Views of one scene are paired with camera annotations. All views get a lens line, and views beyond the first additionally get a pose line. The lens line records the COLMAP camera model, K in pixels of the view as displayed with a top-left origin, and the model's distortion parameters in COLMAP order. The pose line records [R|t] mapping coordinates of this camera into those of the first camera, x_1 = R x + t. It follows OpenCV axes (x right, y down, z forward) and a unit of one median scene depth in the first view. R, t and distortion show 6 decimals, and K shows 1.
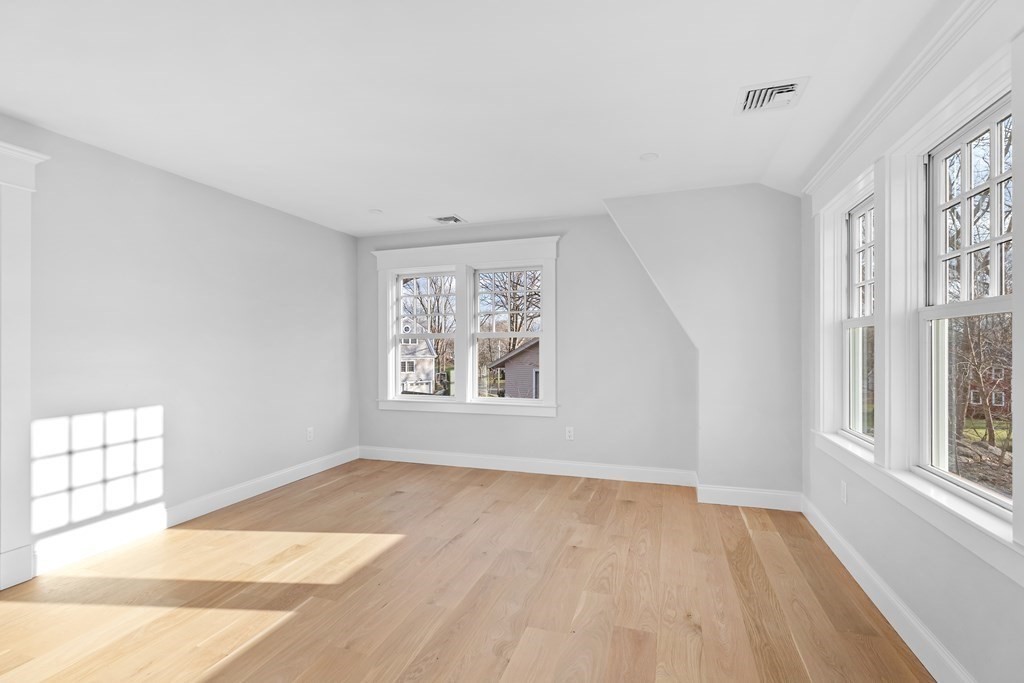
lens RADIAL K [[463.7, 0, 511.3], [0, 463.7, 346.8], [0, 0, 1]] dist [-0.014903, 0.003360]
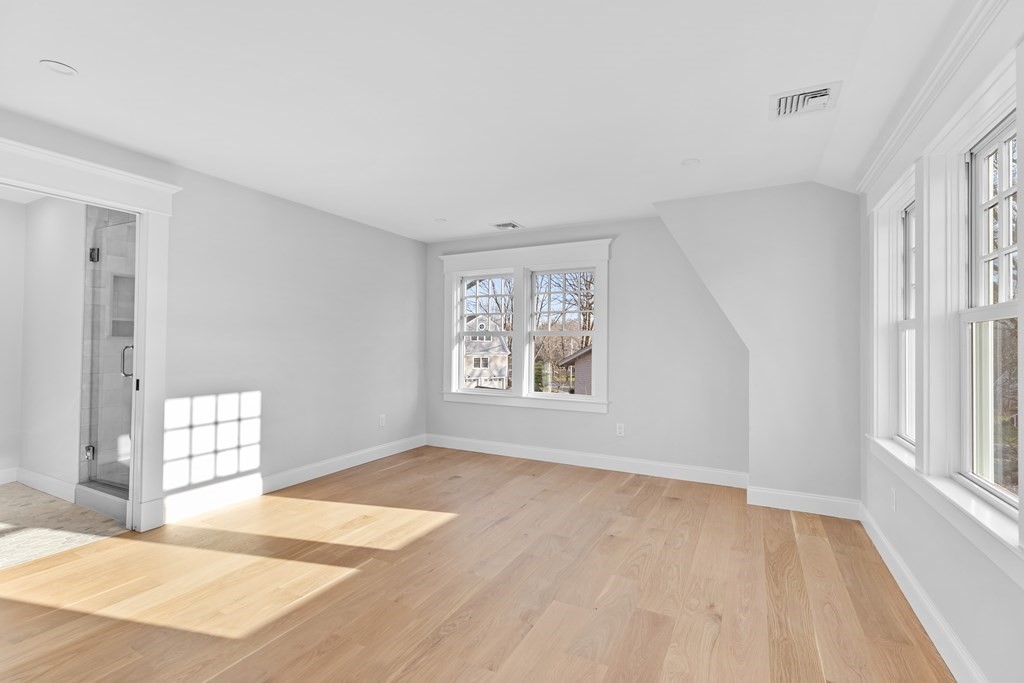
lens RADIAL K [[463.7, 0, 514.6], [0, 463.7, 338.9], [0, 0, 1]] dist [-0.014903, 0.003360]
pose [[0.987321, 0.010309, -0.158403, 0.084661], [-0.012222, 0.999864, -0.011111, -0.001030], [0.158267, 0.012906, 0.987312, -0.082616]]
